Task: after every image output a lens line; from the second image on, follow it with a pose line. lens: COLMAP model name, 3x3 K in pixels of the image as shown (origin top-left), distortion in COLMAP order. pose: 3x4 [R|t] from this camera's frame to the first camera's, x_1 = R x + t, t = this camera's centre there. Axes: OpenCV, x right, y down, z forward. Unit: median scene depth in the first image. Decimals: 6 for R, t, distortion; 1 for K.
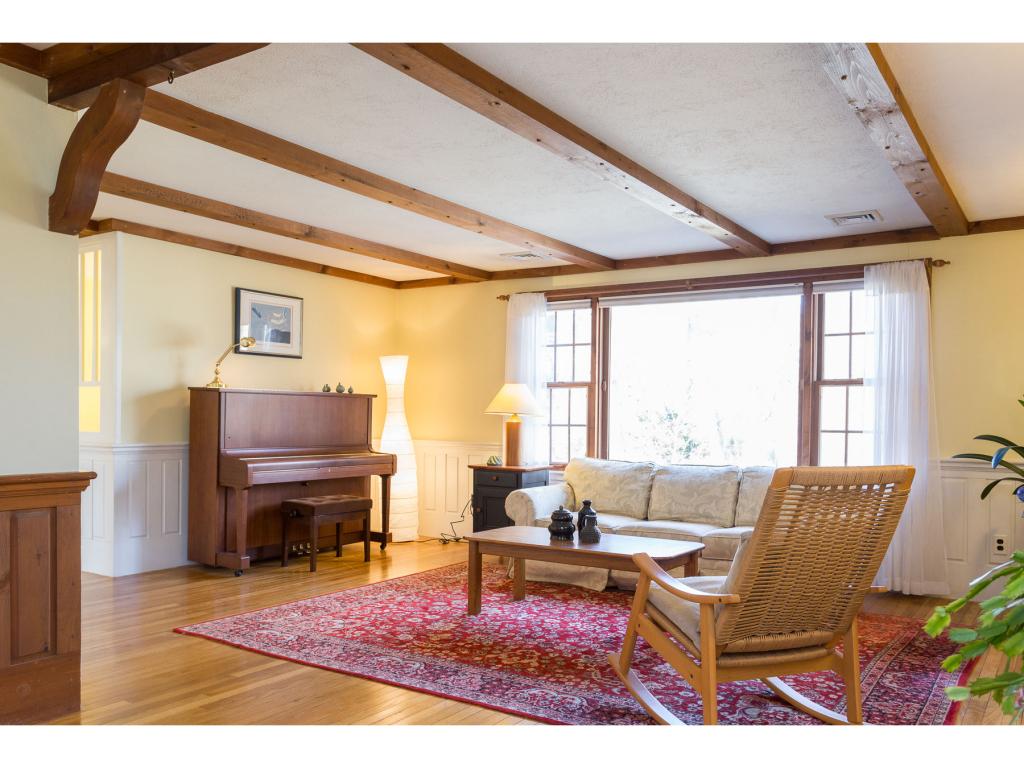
lens RADIAL K [[829.9, 0, 517.0], [0, 829.9, 415.5], [0, 0, 1]] dist [0.036107, -0.000736]
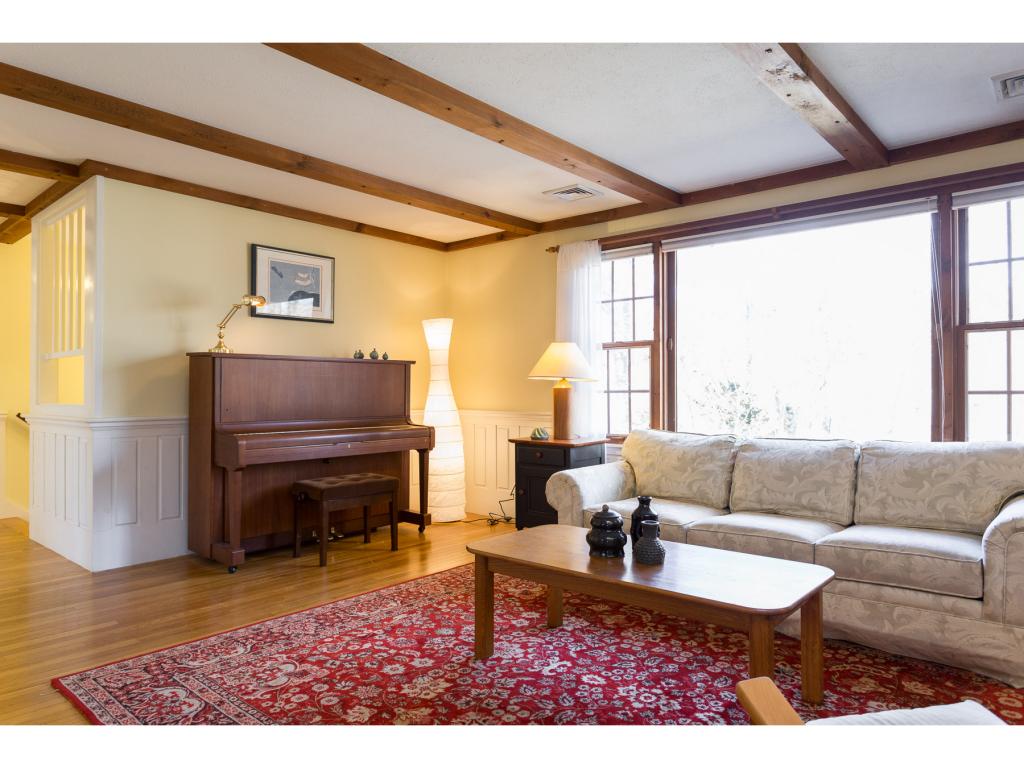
lens RADIAL K [[662.7, 0, 512.0], [0, 662.7, 384.0], [0, 0, 1]] dist [0.002498, 0.000847]
pose [[0.990852, -0.015769, -0.134025, 0.040247], [0.014509, 0.999841, -0.010373, 0.011049], [0.134168, 0.008334, 0.990924, 0.352150]]
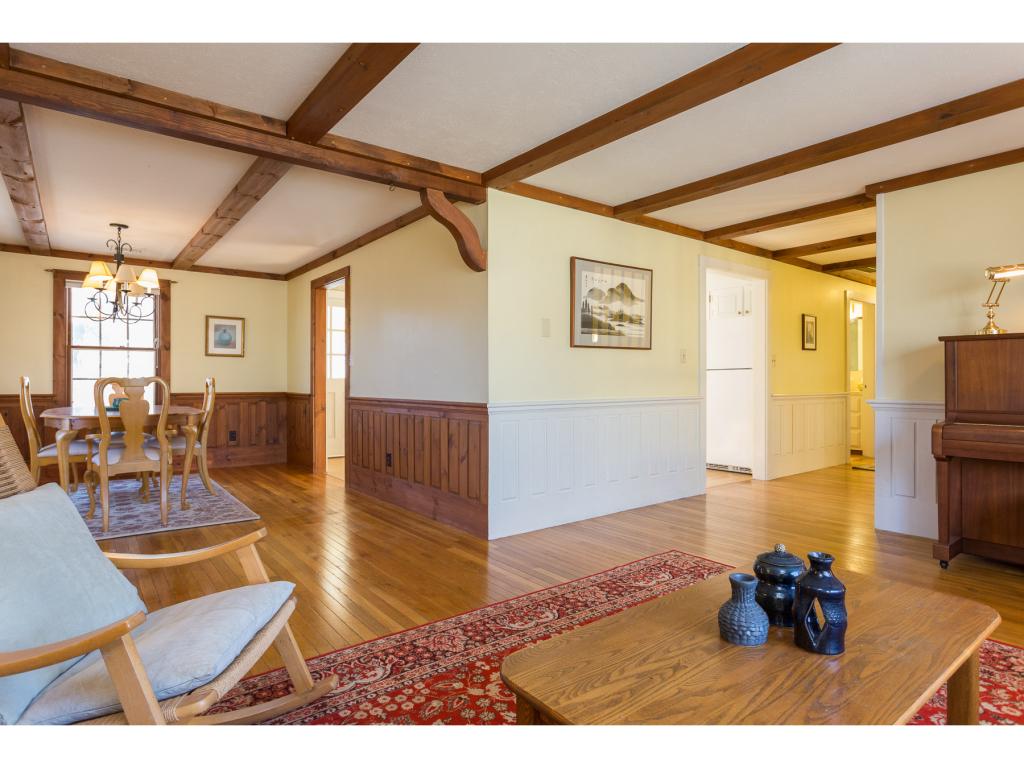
lens RADIAL K [[569.0, 0, 512.0], [0, 569.0, 384.0], [0, 0, 1]] dist [-0.001236, -0.000416]
pose [[-0.322822, -0.004342, -0.946450, 0.309024], [-0.000147, 0.999990, -0.004537, 0.016170], [0.946460, -0.001326, -0.322819, 0.748334]]
